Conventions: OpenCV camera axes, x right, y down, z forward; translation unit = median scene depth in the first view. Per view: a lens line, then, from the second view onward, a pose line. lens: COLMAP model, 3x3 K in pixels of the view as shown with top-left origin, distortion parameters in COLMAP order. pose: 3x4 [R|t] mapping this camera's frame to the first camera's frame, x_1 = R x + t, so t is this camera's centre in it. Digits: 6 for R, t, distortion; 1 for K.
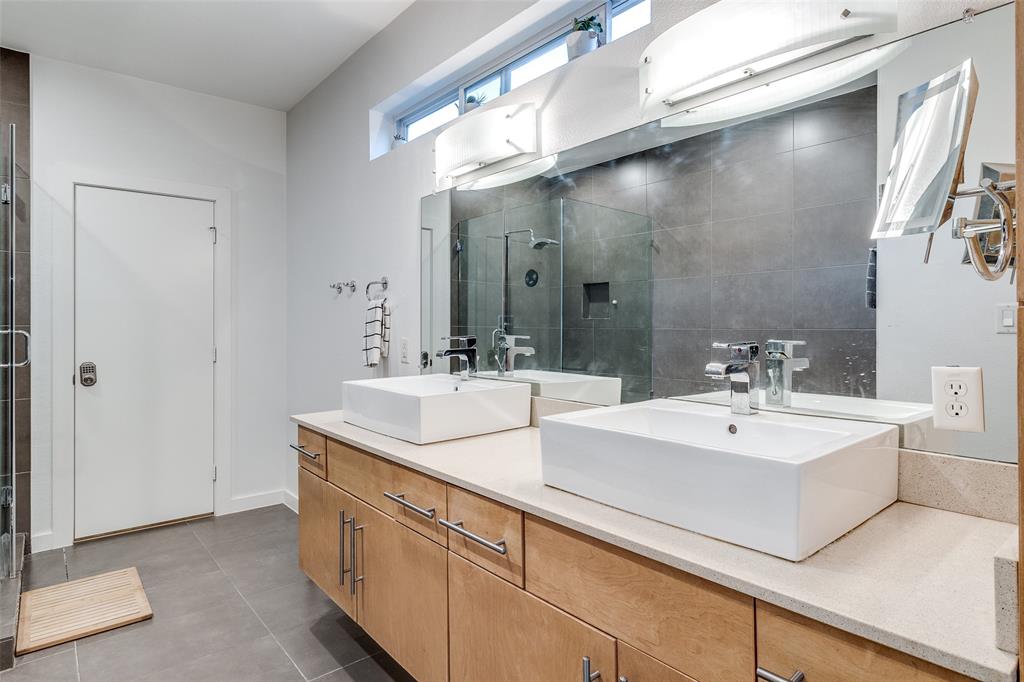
lens RADIAL K [[534.9, 0, 500.8], [0, 534.9, 324.7], [0, 0, 1]] dist [0.000048, 0.000021]
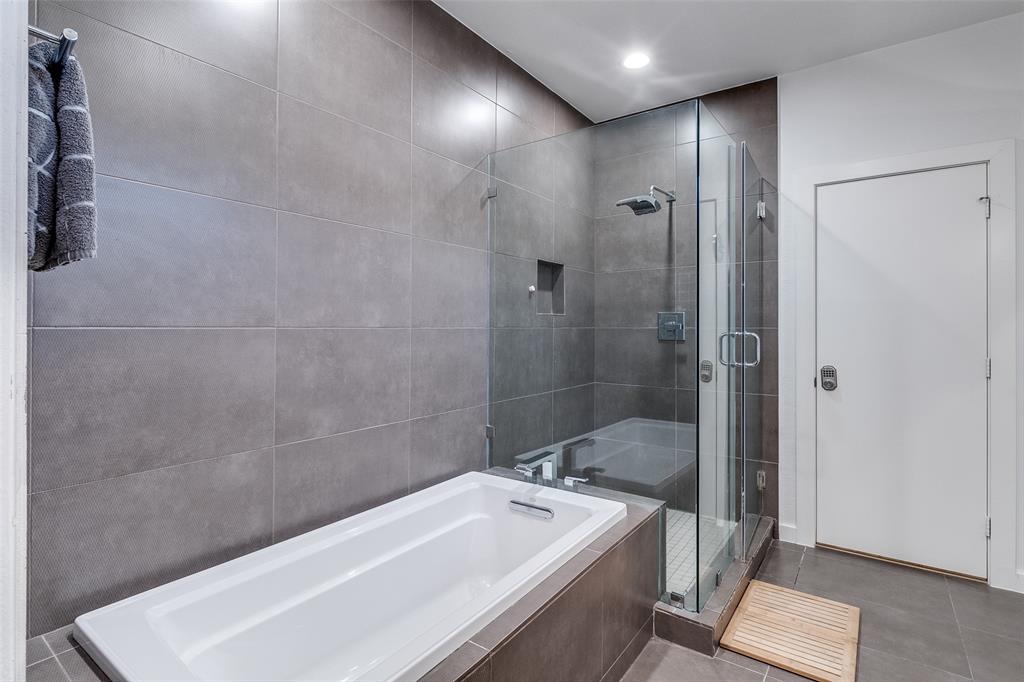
lens RADIAL K [[499.9, 0, 516.3], [0, 499.9, 325.1], [0, 0, 1]] dist [-0.002728, -0.001936]
pose [[0.258408, -0.003012, -0.966031, -0.043406], [-0.001470, 0.999993, -0.003512, 0.000184], [0.966035, 0.002327, 0.258402, 0.223872]]
